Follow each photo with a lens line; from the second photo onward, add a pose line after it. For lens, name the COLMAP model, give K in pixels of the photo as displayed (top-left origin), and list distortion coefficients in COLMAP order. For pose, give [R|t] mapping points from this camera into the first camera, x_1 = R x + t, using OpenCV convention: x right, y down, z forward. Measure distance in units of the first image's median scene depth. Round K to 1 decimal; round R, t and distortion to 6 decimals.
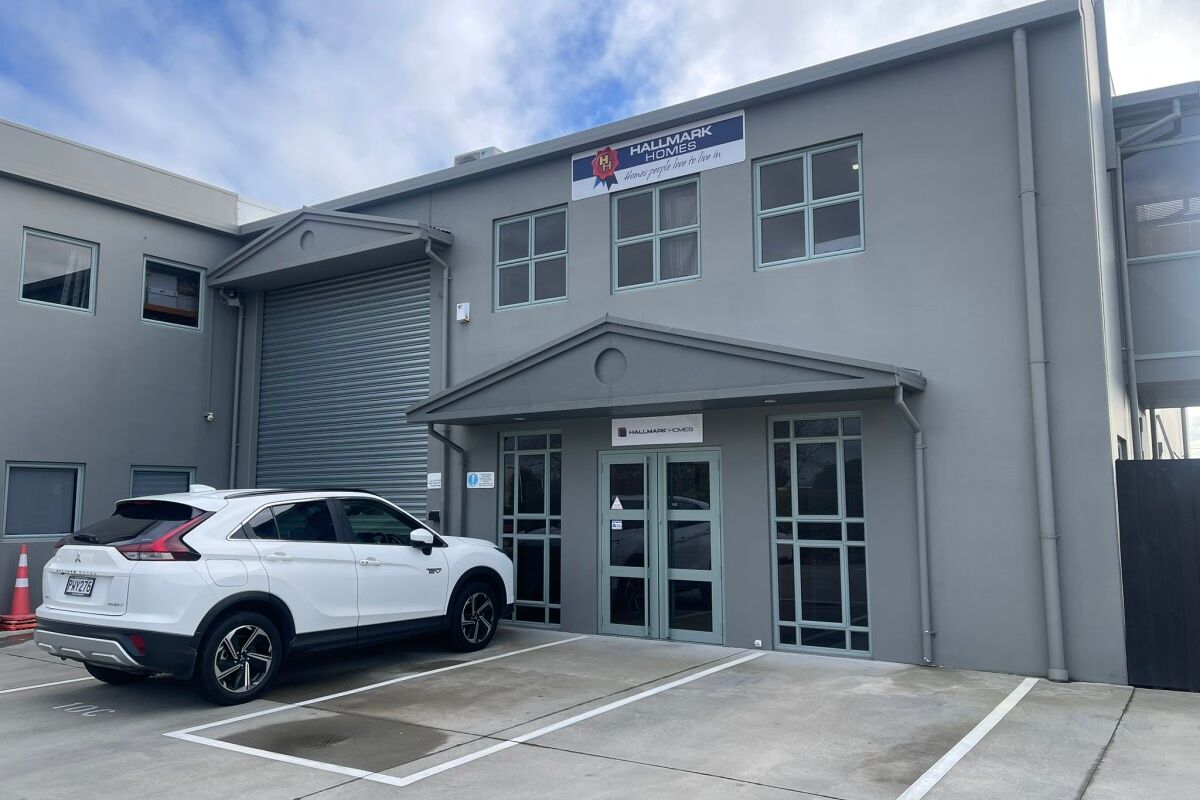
lens RADIAL K [[908.0, 0, 600.0], [0, 908.0, 400.0], [0, 0, 1]] dist [0.102963, -0.000279]
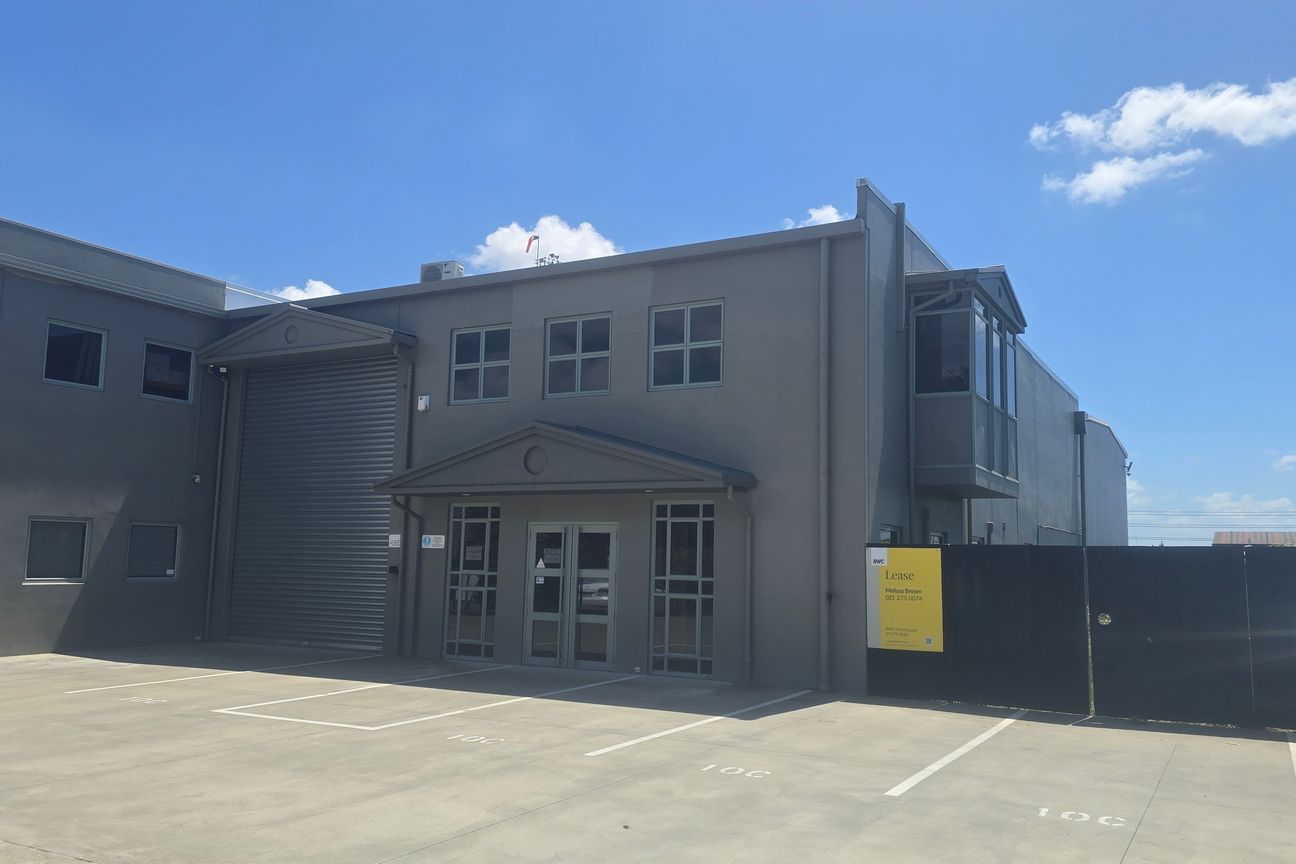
lens RADIAL K [[996.0, 0, 648.0], [0, 996.0, 432.0], [0, 0, 1]] dist [0.106347, -0.002950]
pose [[0.996673, 0.032825, 0.074604, 0.053650], [-0.032060, 0.999421, -0.011432, -0.055305], [-0.074936, 0.009002, 0.997148, -0.384934]]
